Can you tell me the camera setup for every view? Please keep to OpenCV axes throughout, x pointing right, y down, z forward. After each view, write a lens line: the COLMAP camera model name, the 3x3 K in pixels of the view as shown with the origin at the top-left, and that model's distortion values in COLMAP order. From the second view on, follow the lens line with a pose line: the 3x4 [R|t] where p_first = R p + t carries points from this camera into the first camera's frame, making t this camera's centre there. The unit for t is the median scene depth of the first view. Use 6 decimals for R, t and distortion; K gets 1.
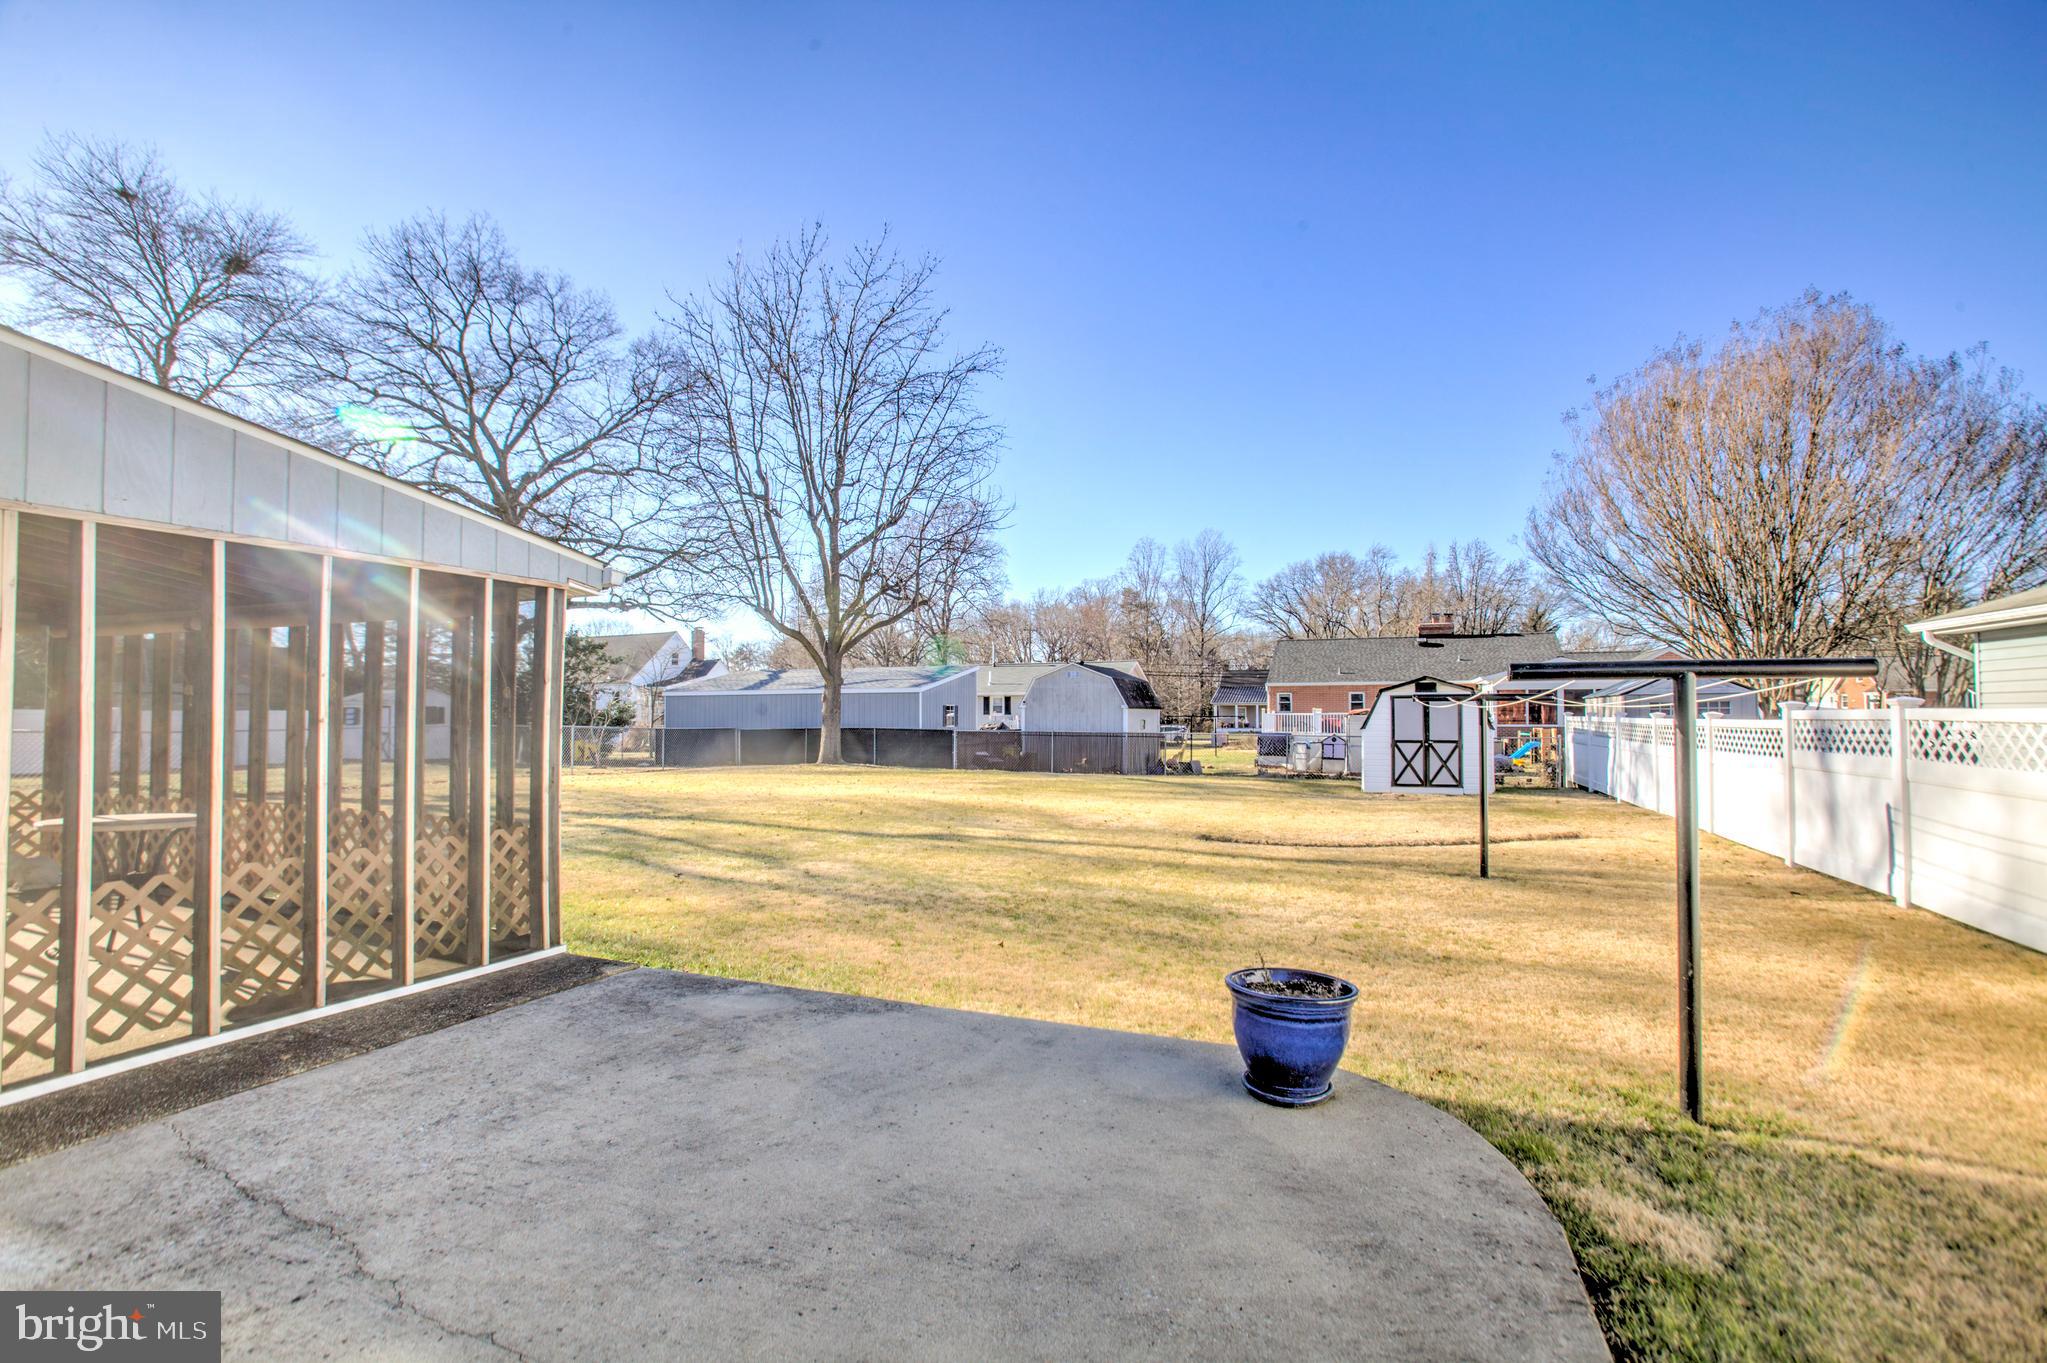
lens RADIAL K [[926.4, 0, 1022.0], [0, 926.4, 691.3], [0, 0, 1]] dist [-0.056442, -0.000106]
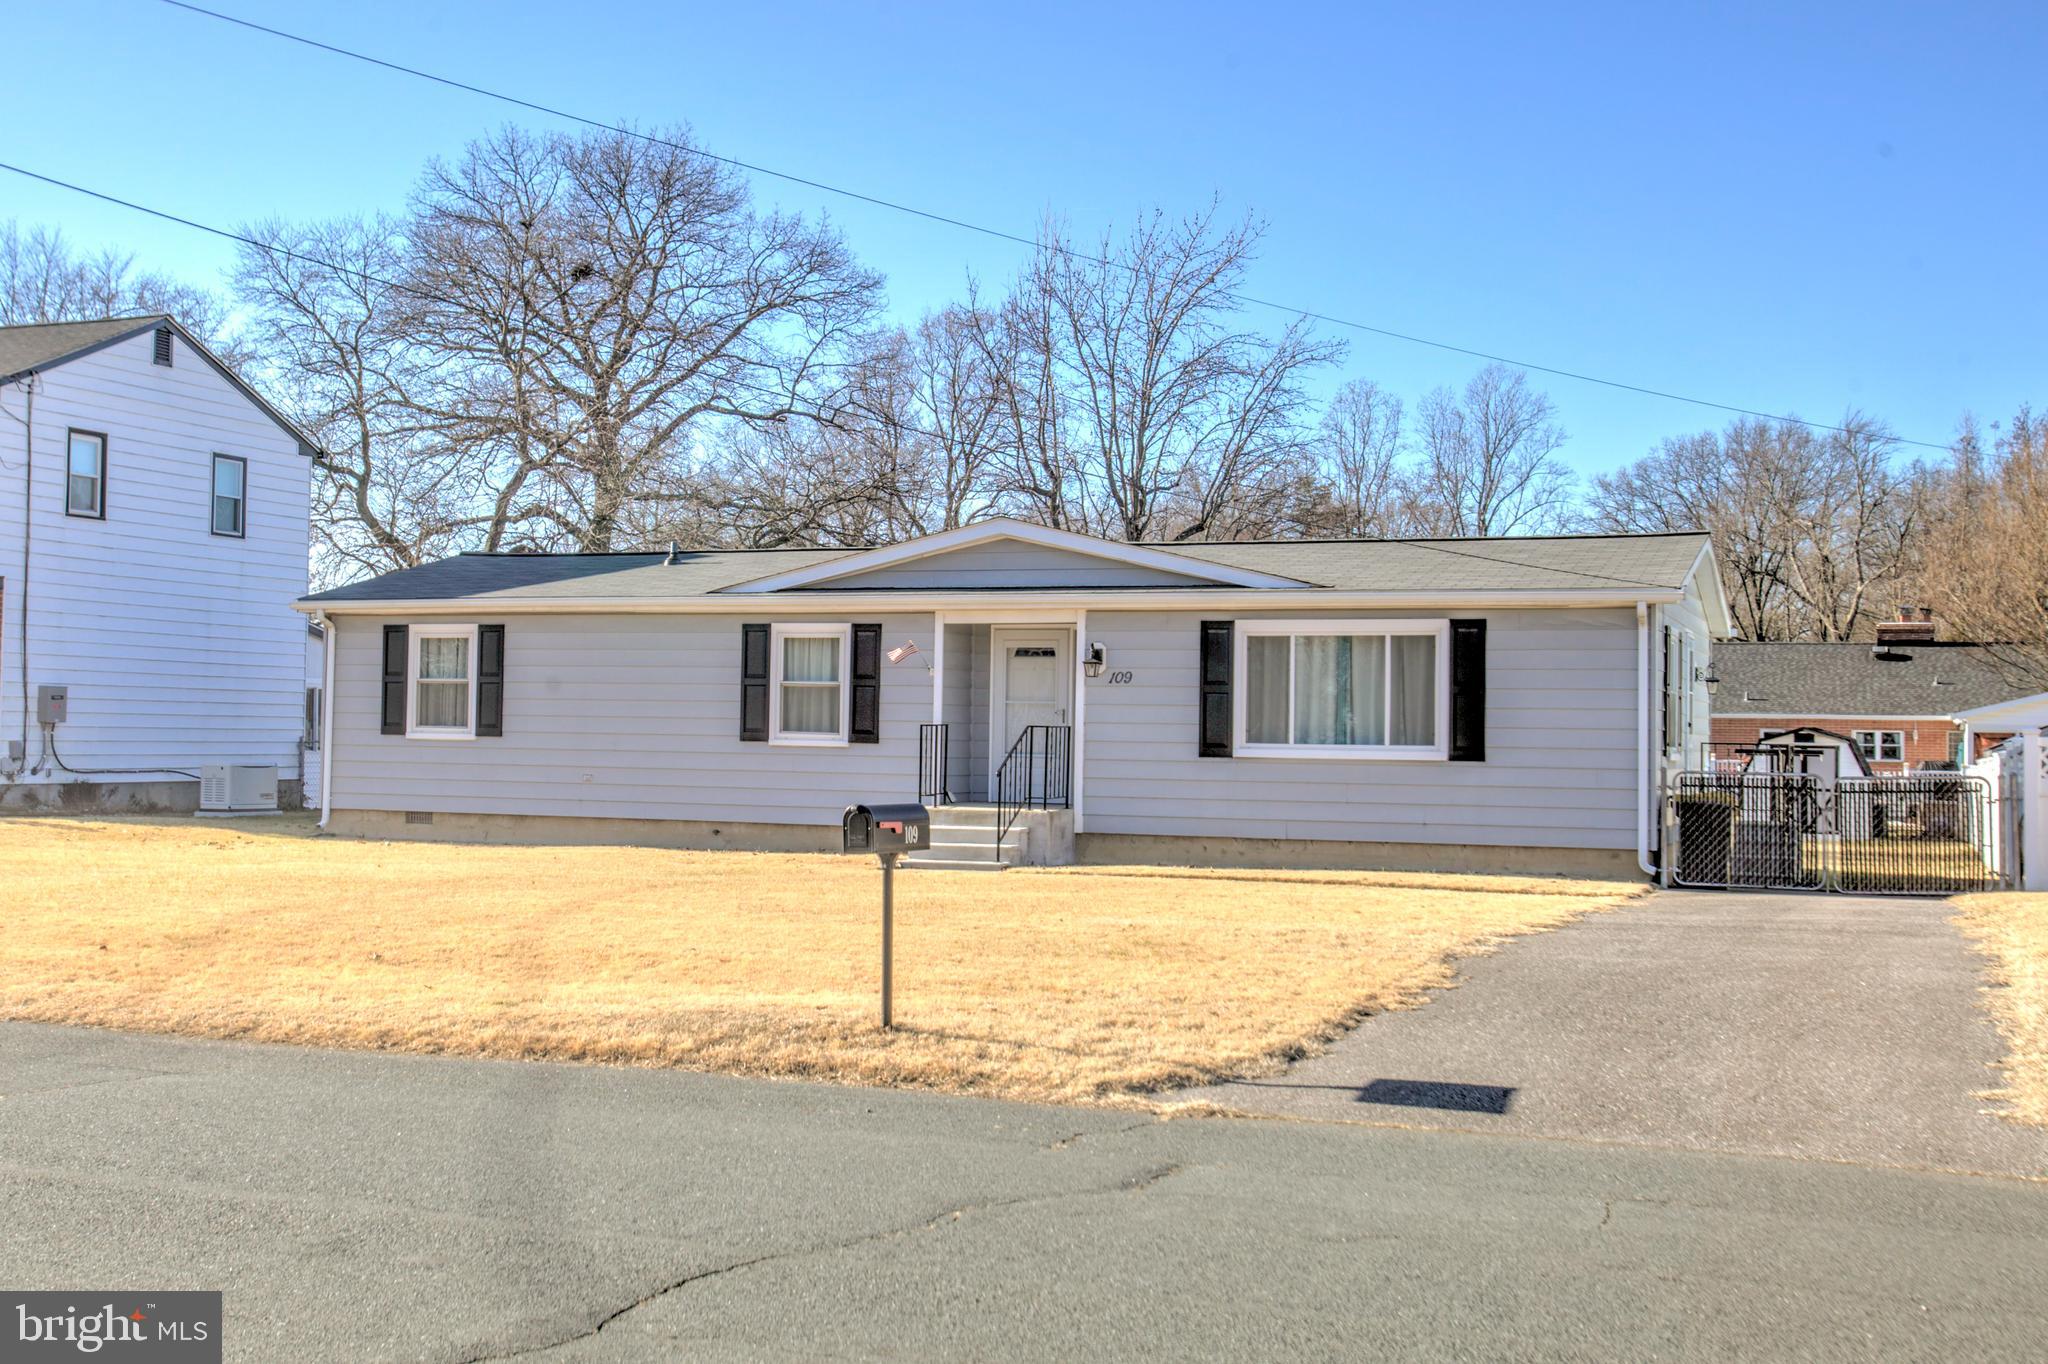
lens RADIAL K [[2365.8, 0, 924.7], [0, 2365.8, 679.9], [0, 0, 1]] dist [-0.000299, -0.000703]
pose [[0.999624, 0.019561, -0.019197, -0.190729], [-0.019650, 0.999797, -0.004463, -0.014581], [0.019106, 0.004839, 0.999806, -0.642011]]
